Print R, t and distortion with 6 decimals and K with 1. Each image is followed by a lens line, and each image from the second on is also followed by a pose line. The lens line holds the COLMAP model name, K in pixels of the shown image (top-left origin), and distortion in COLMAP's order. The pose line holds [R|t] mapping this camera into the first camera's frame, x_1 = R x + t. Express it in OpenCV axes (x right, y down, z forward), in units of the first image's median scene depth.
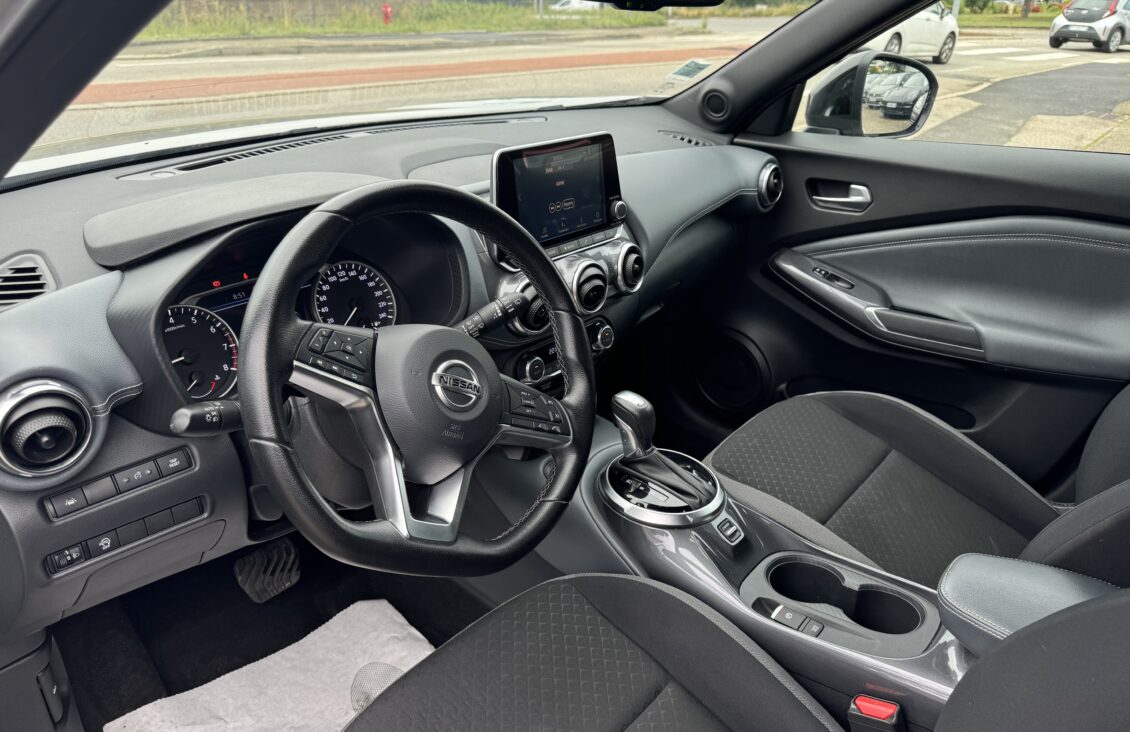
lens RADIAL K [[801.4, 0, 574.3], [0, 801.4, 394.7], [0, 0, 1]] dist [-0.001746, -0.006537]
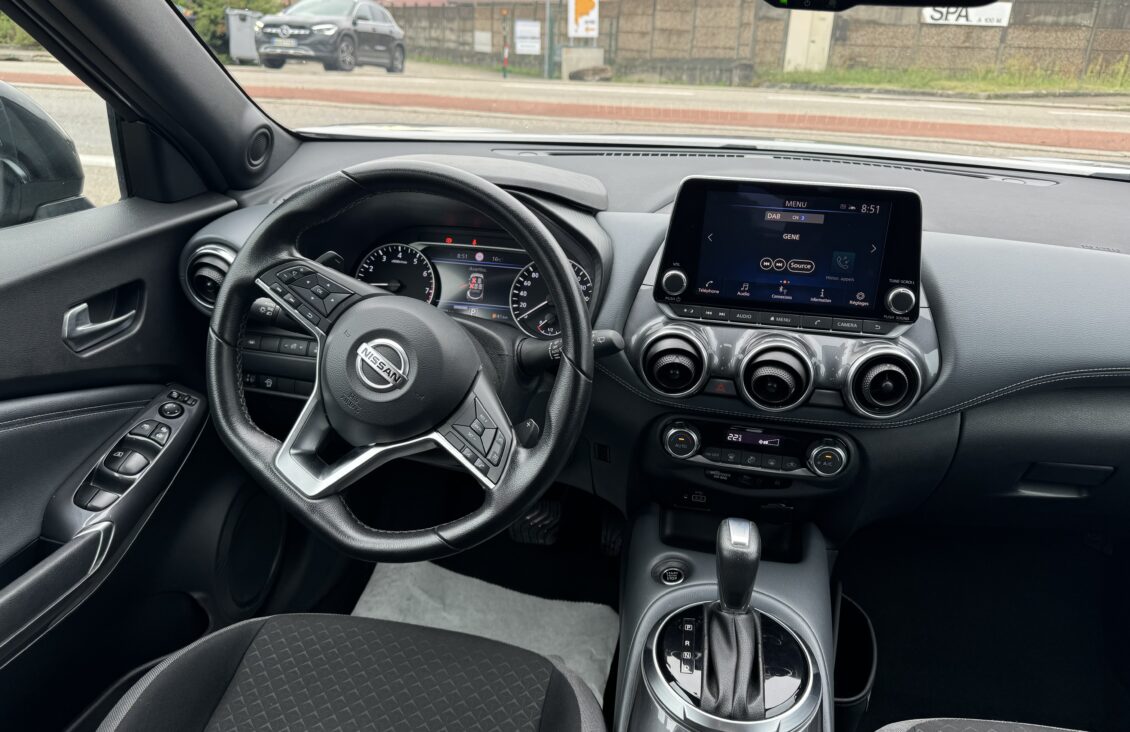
lens RADIAL K [[801.4, 0, 574.3], [0, 801.4, 394.7], [0, 0, 1]] dist [-0.001746, -0.006537]
pose [[0.484945, 0.364698, -0.794873, 0.590365], [-0.407399, 0.898463, 0.163676, -0.180662], [0.773856, 0.244457, 0.584283, 0.455353]]
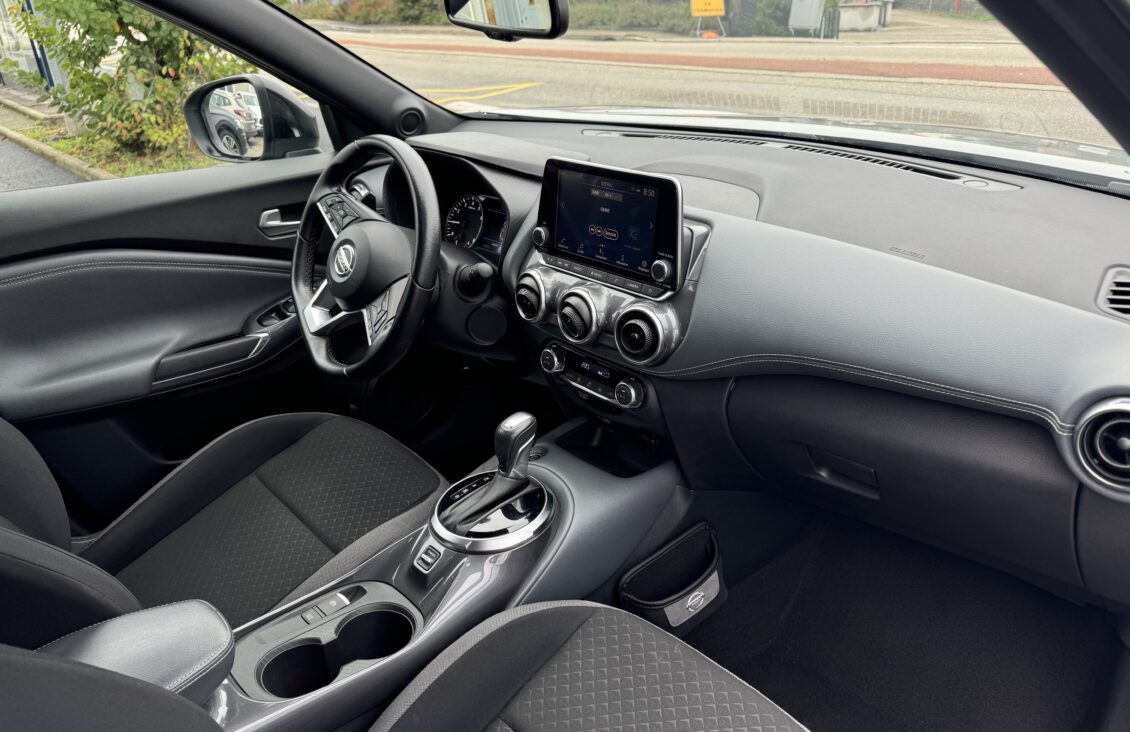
lens RADIAL K [[789.7, 0, 582.4], [0, 789.7, 391.7], [0, 0, 1]] dist [0.050060, -0.001481]
pose [[-0.145008, 0.432674, -0.889812, 1.014362], [-0.413629, 0.790454, 0.451767, -0.551969], [0.898824, 0.433562, 0.064344, 1.082787]]
